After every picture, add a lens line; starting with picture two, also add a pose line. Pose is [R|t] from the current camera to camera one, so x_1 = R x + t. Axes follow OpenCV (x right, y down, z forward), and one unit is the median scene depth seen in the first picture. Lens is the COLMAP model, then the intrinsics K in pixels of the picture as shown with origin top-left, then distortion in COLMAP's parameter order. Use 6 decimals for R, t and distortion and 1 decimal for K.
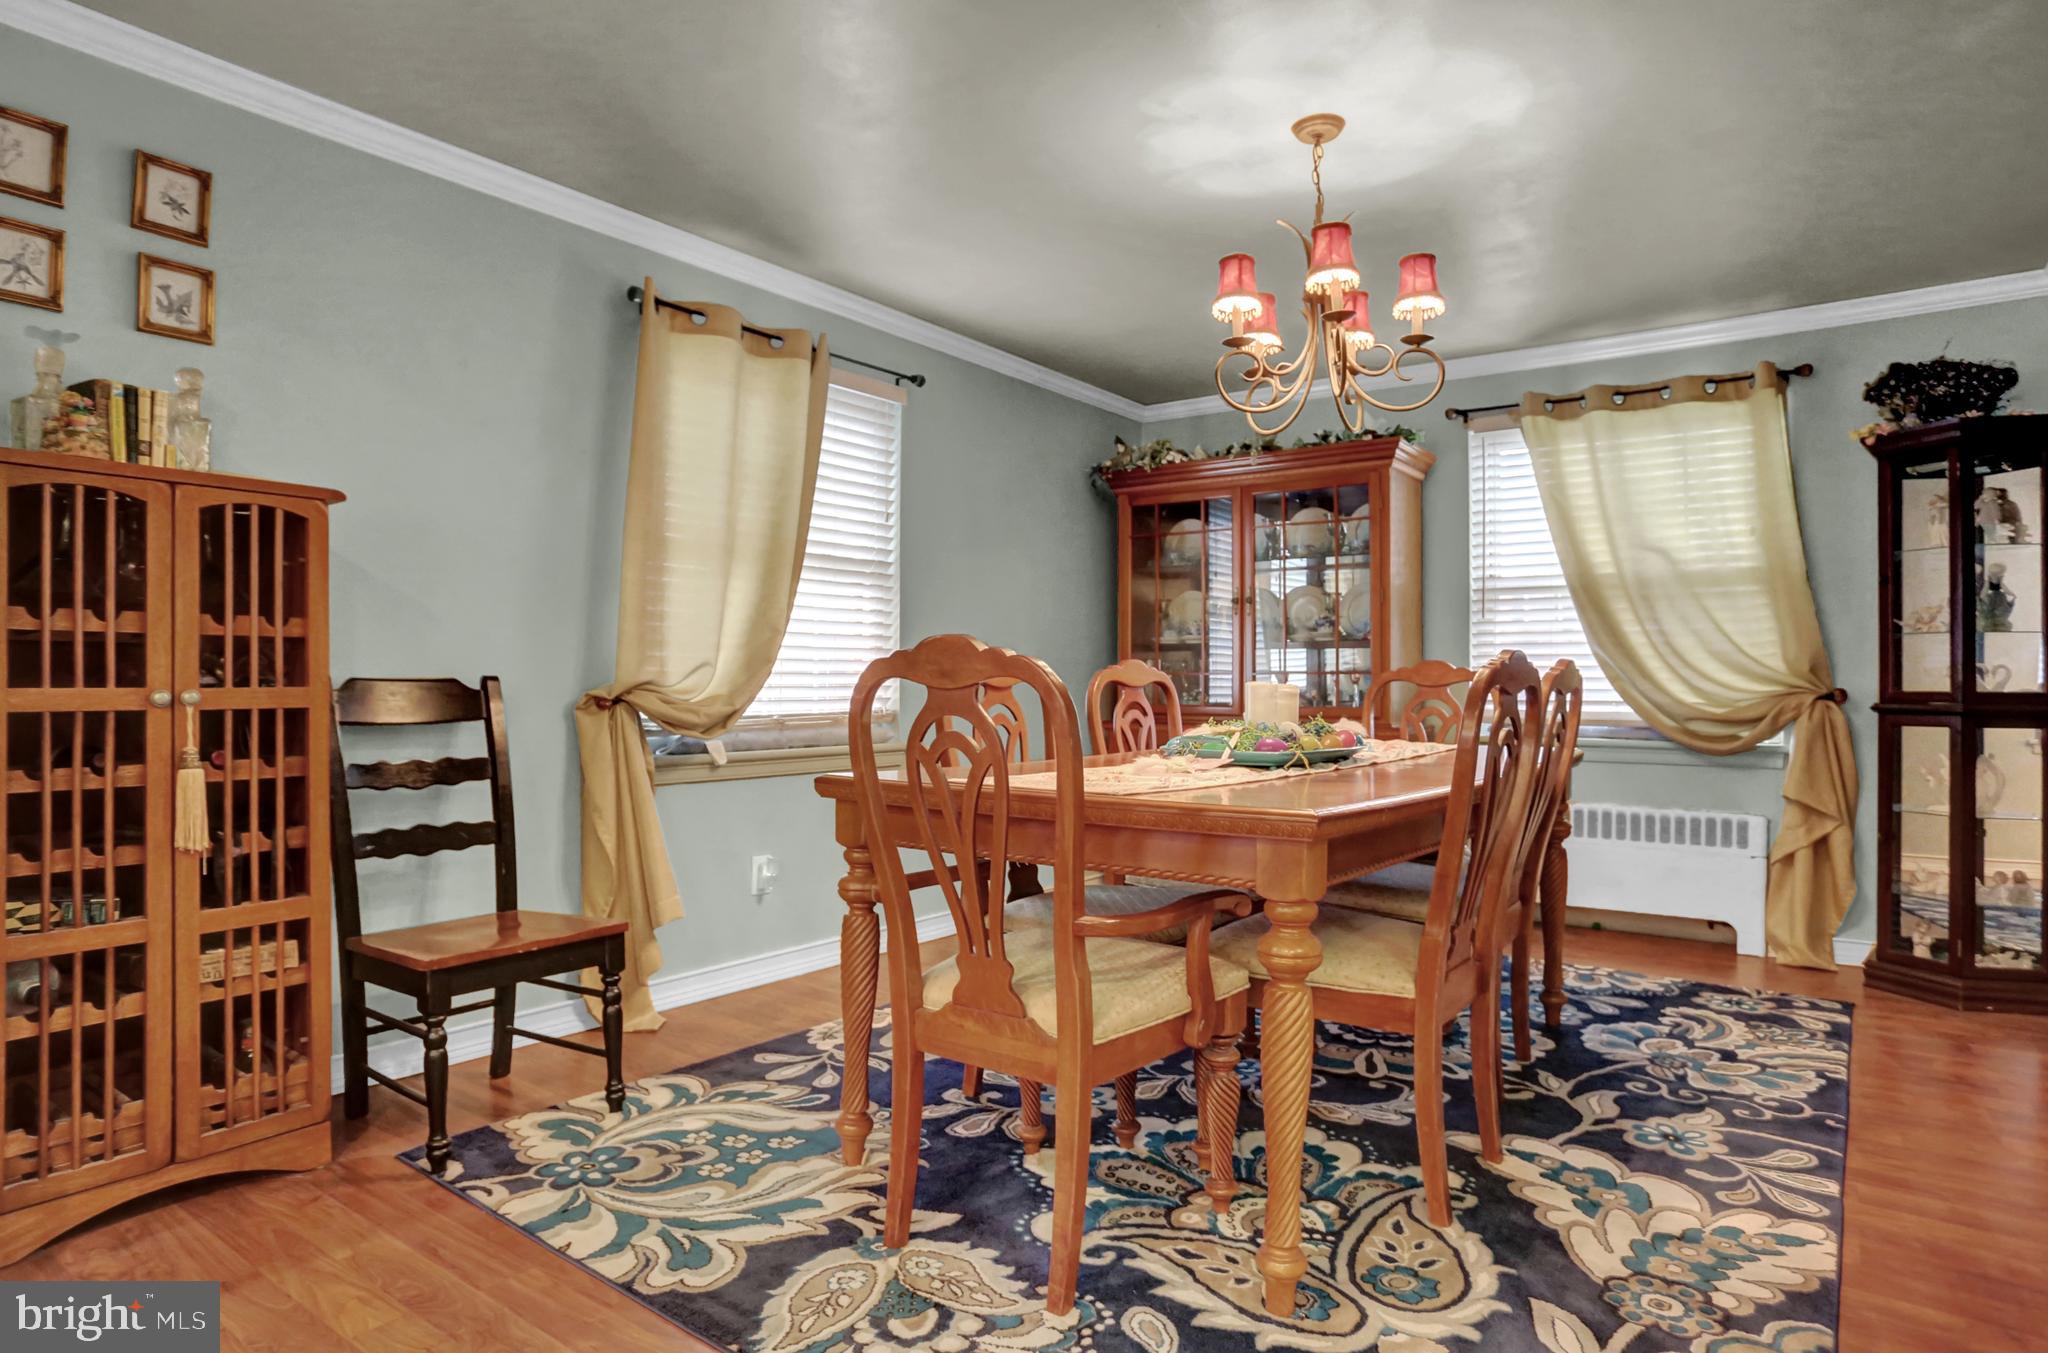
lens RADIAL K [[1127.3, 0, 1021.5], [0, 1127.3, 682.9], [0, 0, 1]] dist [-0.041159, 0.006134]
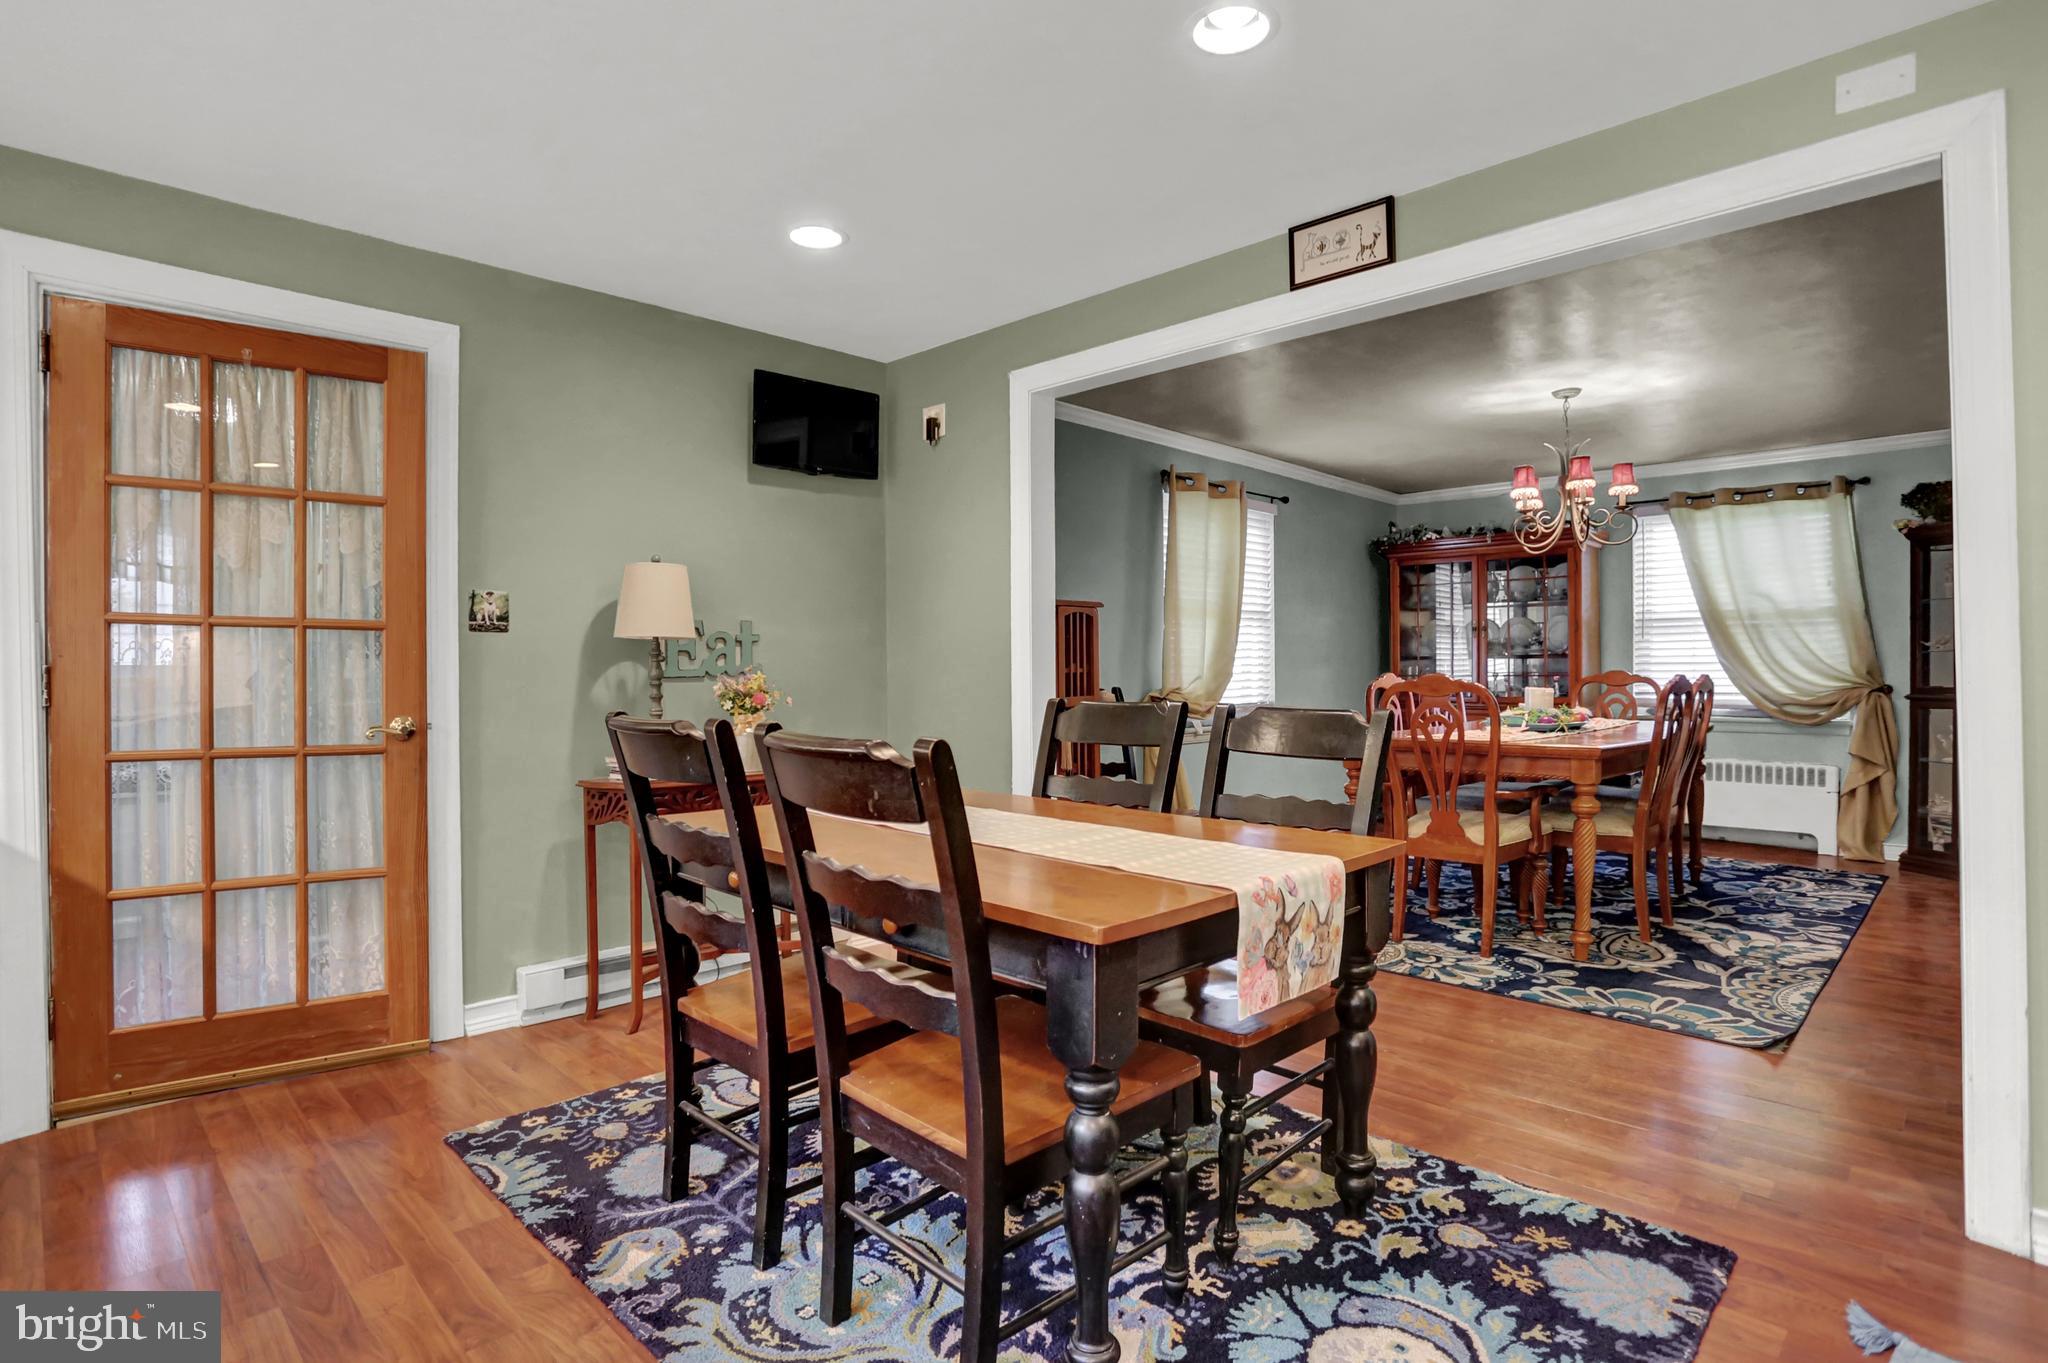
lens RADIAL K [[1016.5, 0, 1038.7], [0, 1016.5, 683.5], [0, 0, 1]] dist [-0.050884, 0.016862]
pose [[0.992219, -0.007055, -0.124308, -0.281798], [0.008838, 0.999866, 0.013794, -0.026390], [0.124194, -0.014785, 0.992148, -0.543584]]
